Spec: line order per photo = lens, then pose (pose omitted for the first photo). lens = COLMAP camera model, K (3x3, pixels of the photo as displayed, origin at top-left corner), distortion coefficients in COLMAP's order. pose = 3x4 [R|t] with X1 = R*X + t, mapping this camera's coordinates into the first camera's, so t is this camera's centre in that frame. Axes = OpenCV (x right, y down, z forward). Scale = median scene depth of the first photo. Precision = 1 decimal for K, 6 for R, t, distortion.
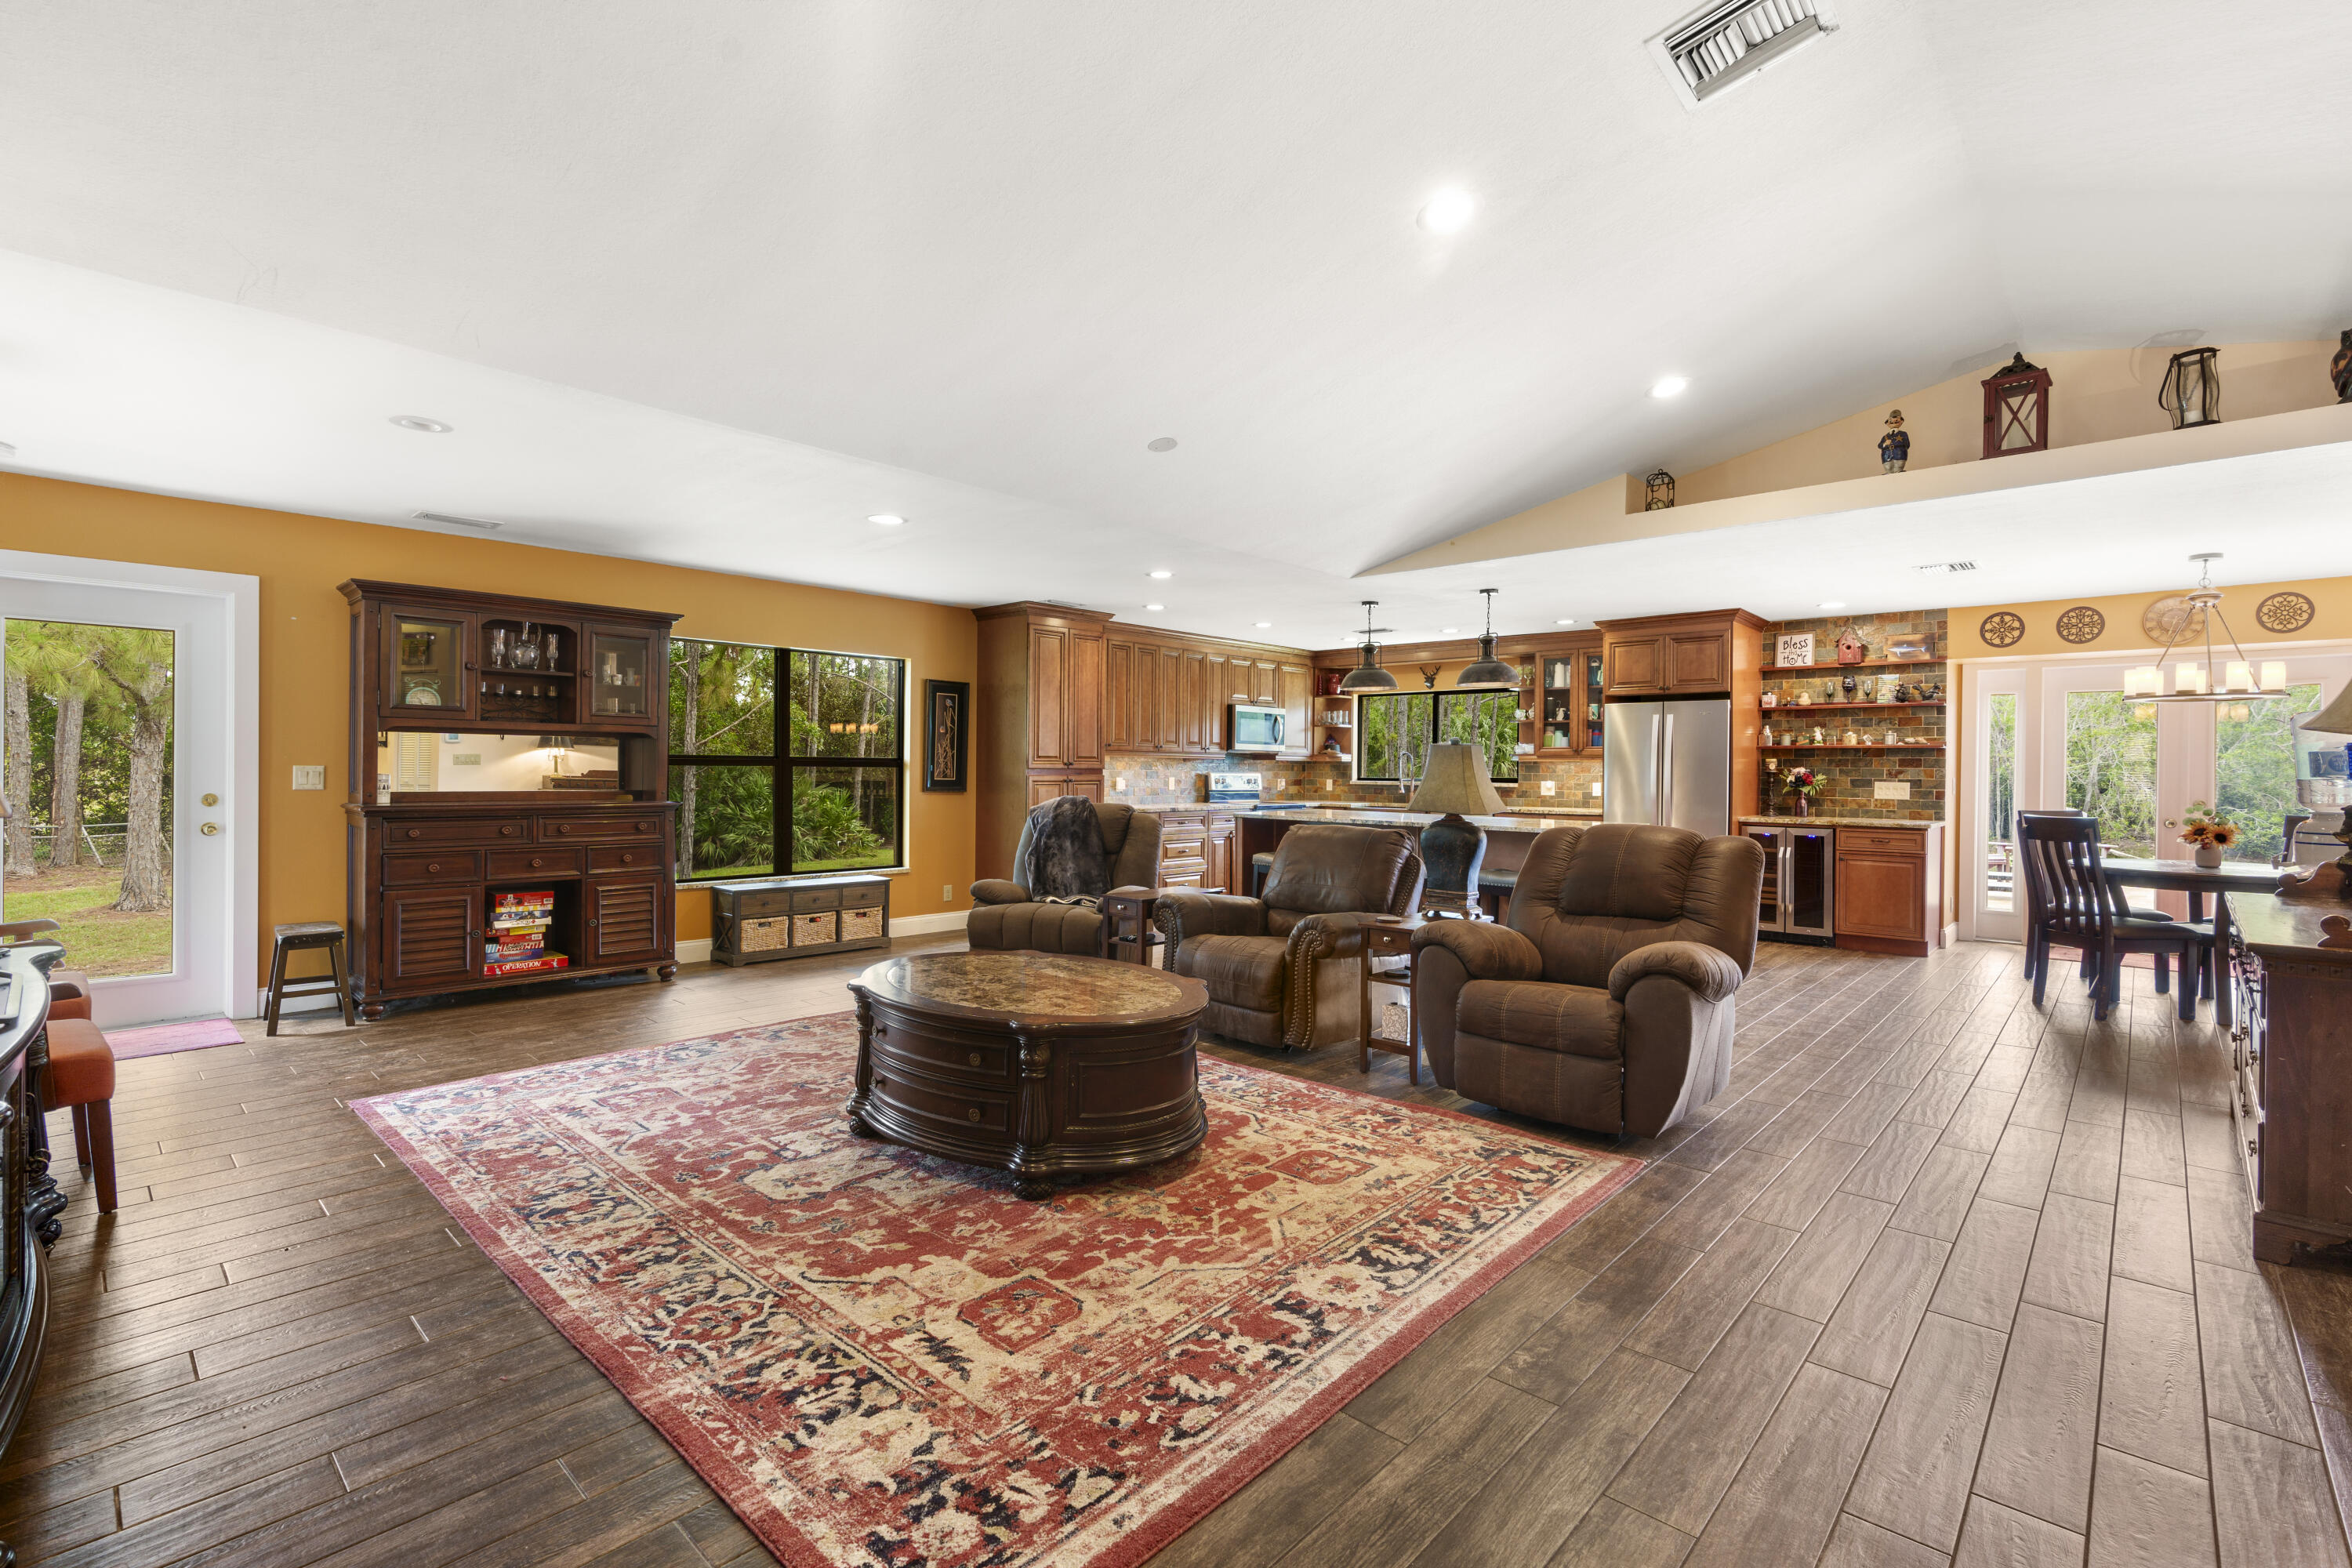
lens RADIAL K [[1063.3, 0, 1174.1], [0, 1063.3, 778.0], [0, 0, 1]] dist [-0.012592, 0.003708]
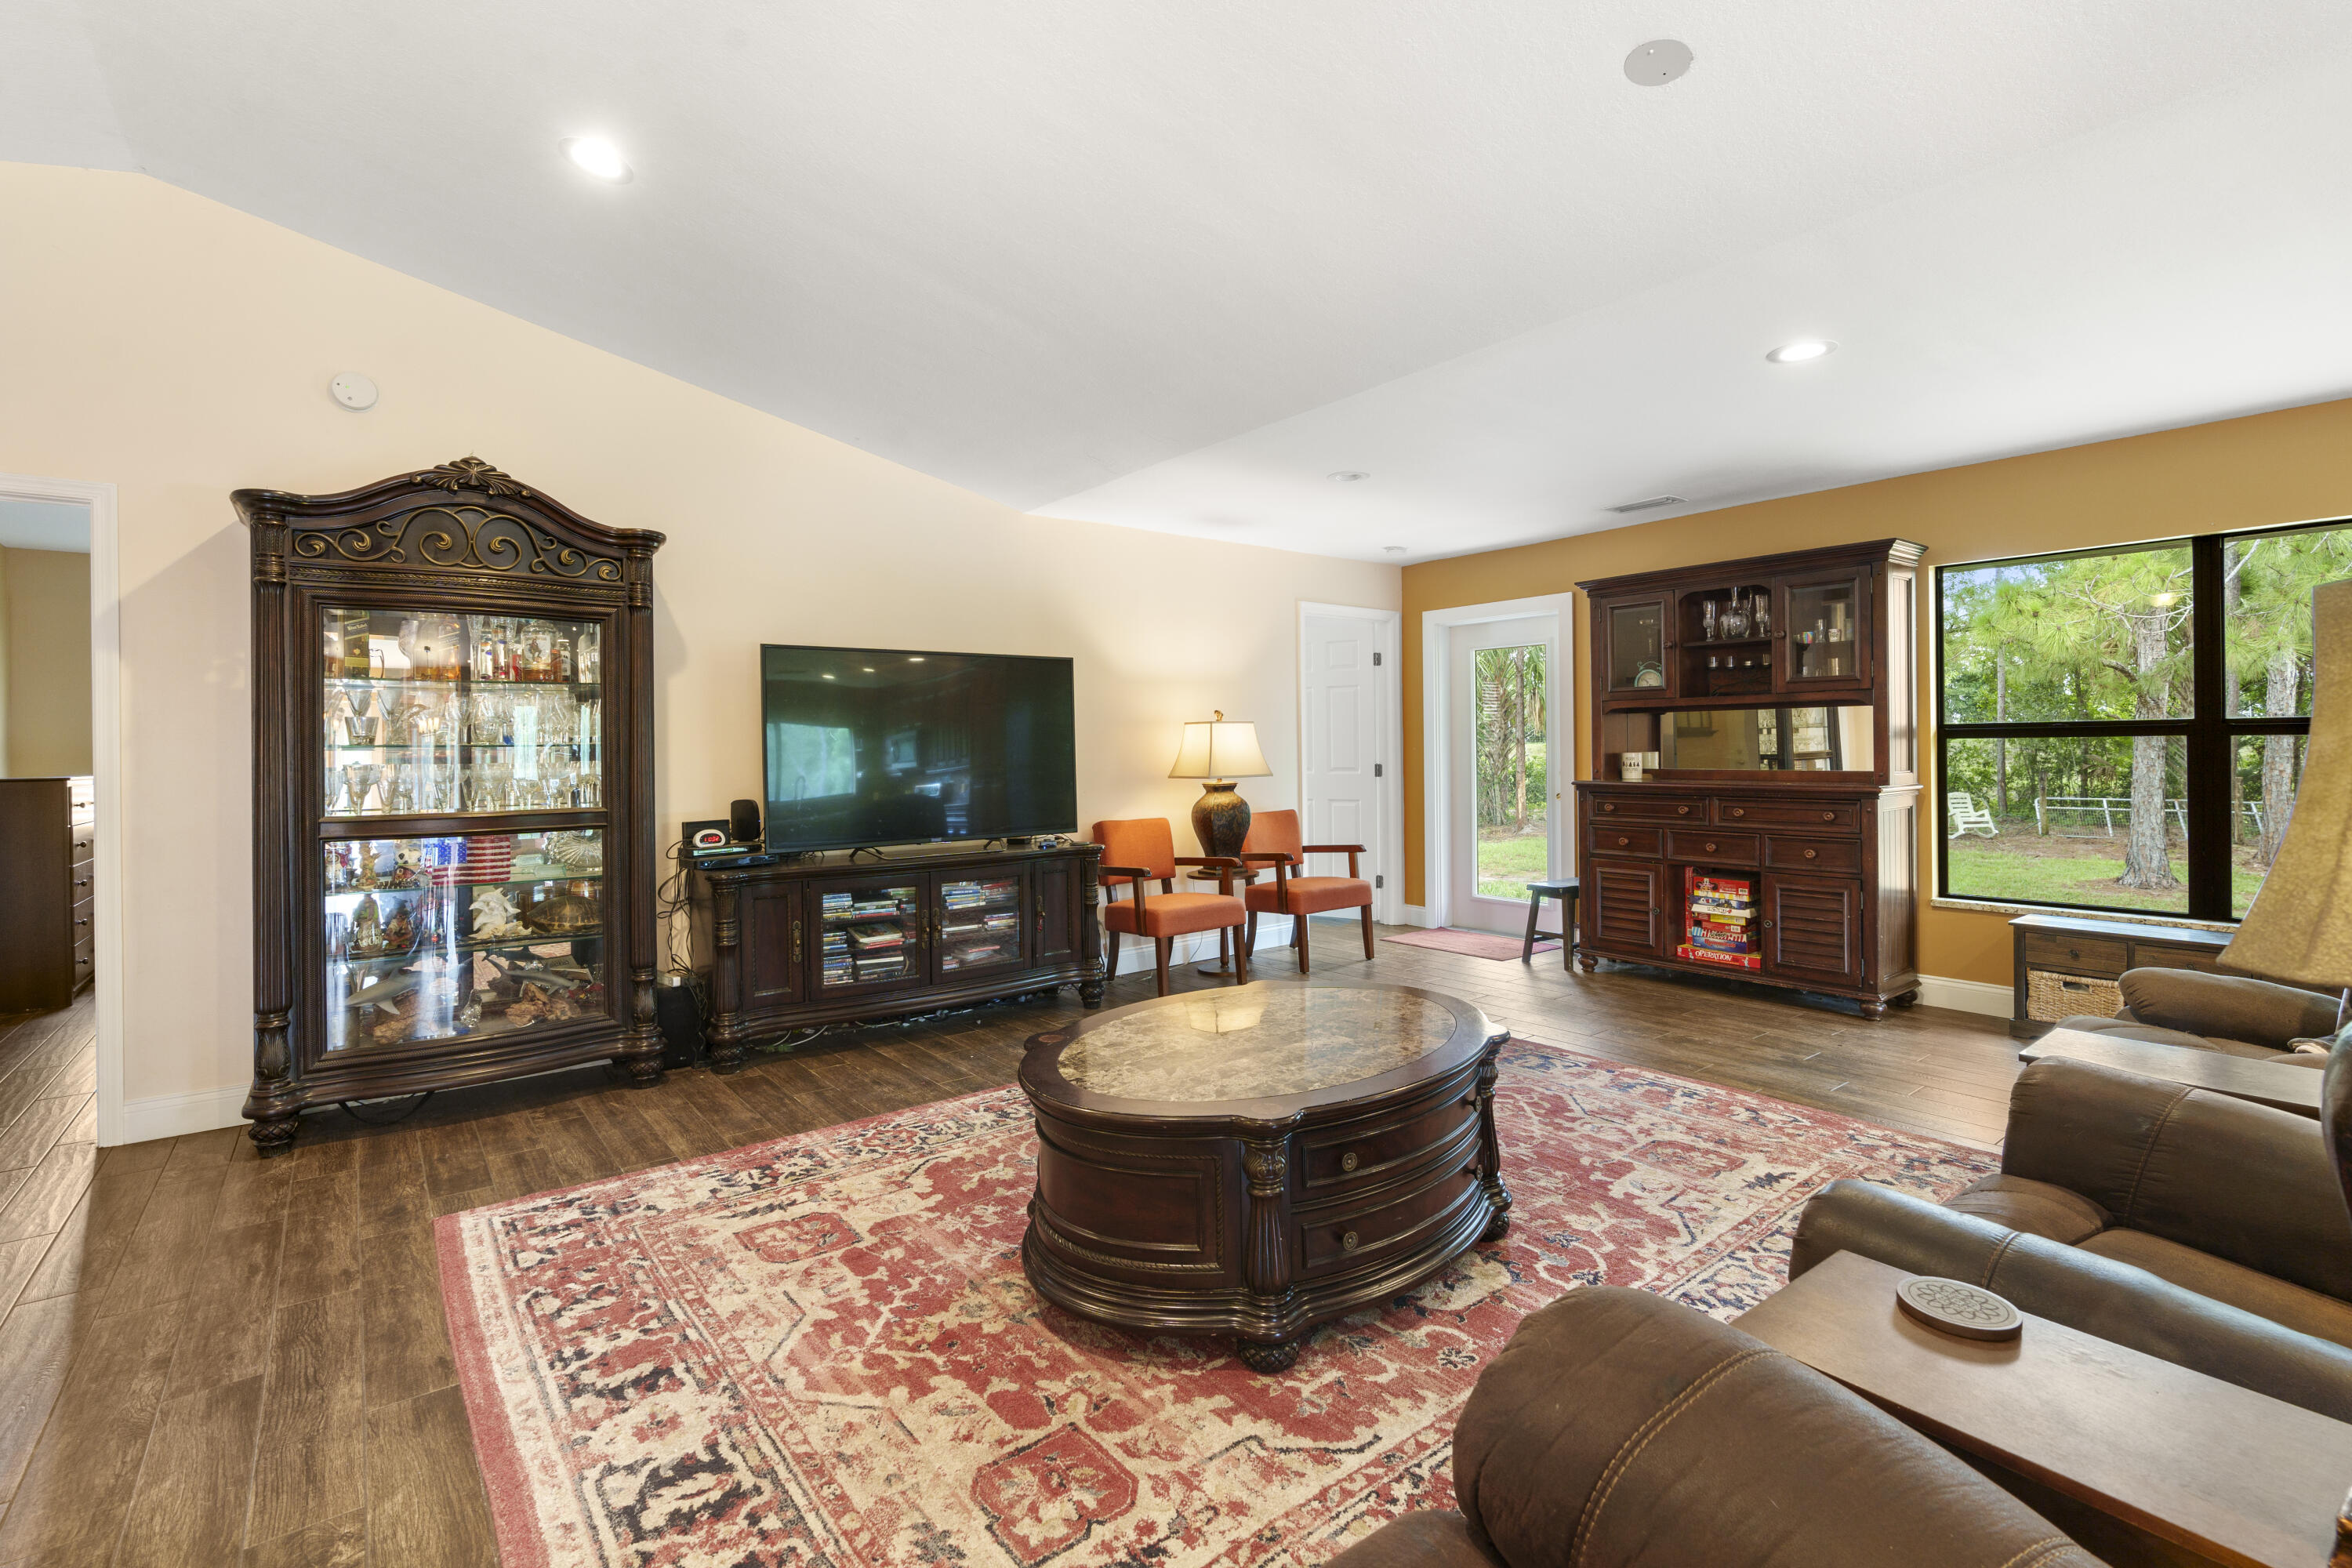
lens RADIAL K [[1063.3, 0, 1177.2], [0, 1063.3, 748.9], [0, 0, 1]] dist [-0.012592, 0.003708]
pose [[-0.158095, -0.005909, -0.987406, 0.476674], [0.001583, 0.999979, -0.006238, -0.001398], [0.987423, -0.002550, -0.158083, 0.835254]]
